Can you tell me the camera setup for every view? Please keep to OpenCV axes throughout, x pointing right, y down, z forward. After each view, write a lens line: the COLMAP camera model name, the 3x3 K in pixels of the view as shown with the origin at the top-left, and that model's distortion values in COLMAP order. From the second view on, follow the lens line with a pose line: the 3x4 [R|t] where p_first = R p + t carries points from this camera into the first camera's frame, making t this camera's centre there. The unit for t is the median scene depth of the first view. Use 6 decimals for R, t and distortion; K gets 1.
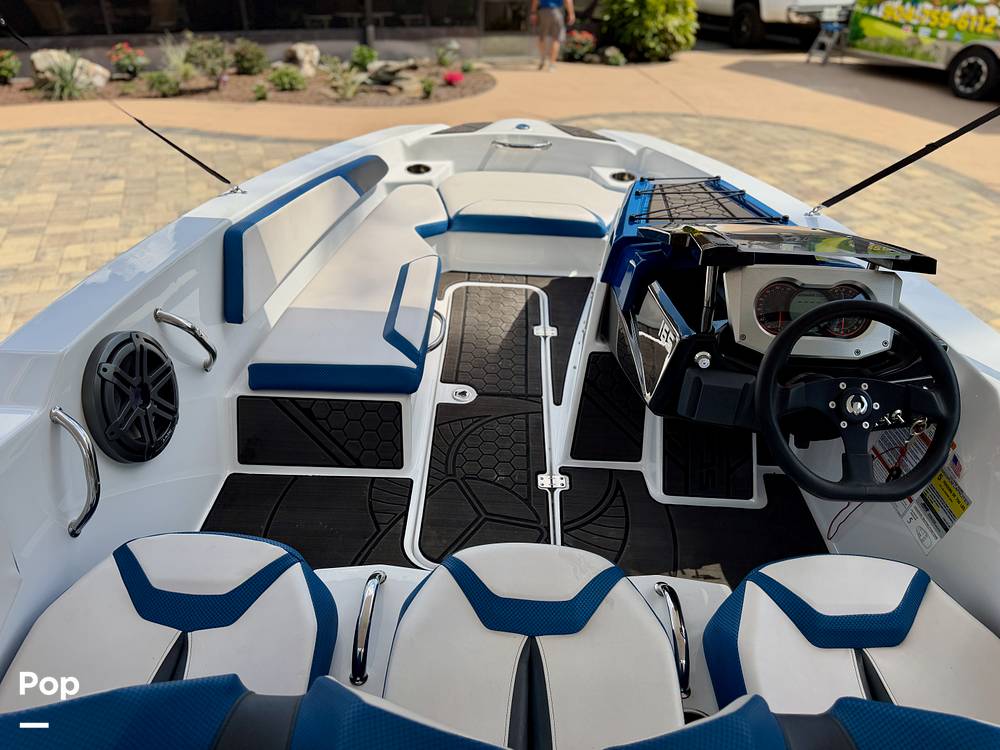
lens RADIAL K [[721.2, 0, 503.0], [0, 721.2, 375.3], [0, 0, 1]] dist [0.025293, -0.039455]
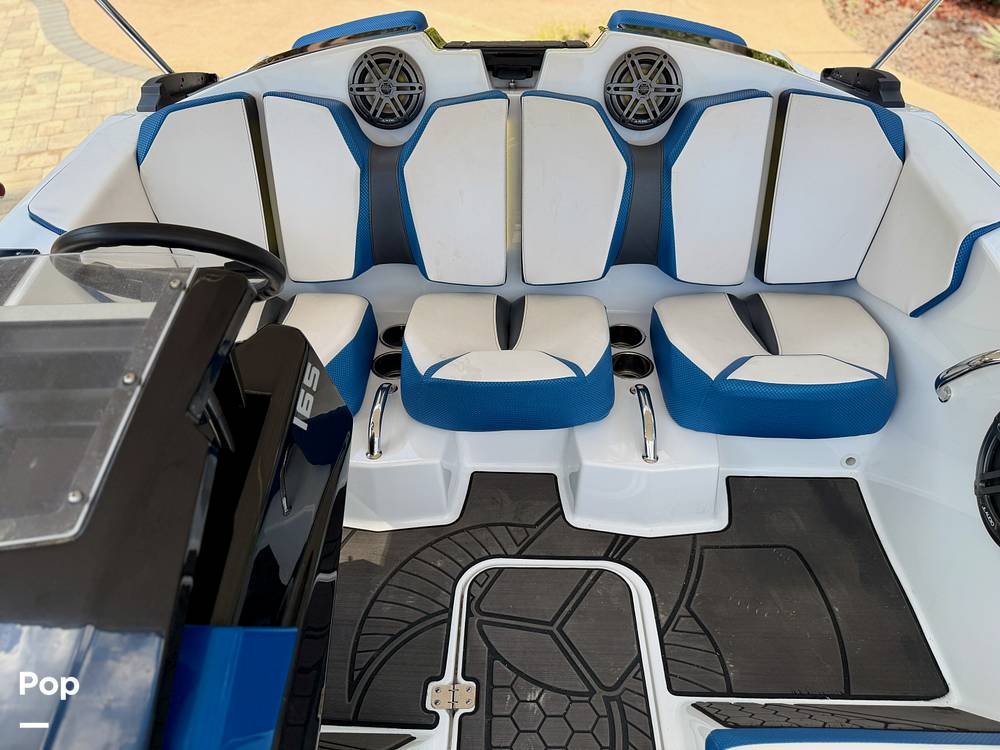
lens RADIAL K [[721.2, 0, 499.7], [0, 721.2, 375.7], [0, 0, 1]] dist [0.025293, -0.039455]
pose [[-0.999918, -0.012757, 0.001456, 0.031119], [-0.002897, 0.334633, 0.942344, -0.584693], [-0.012508, 0.942262, -0.334643, 0.998671]]
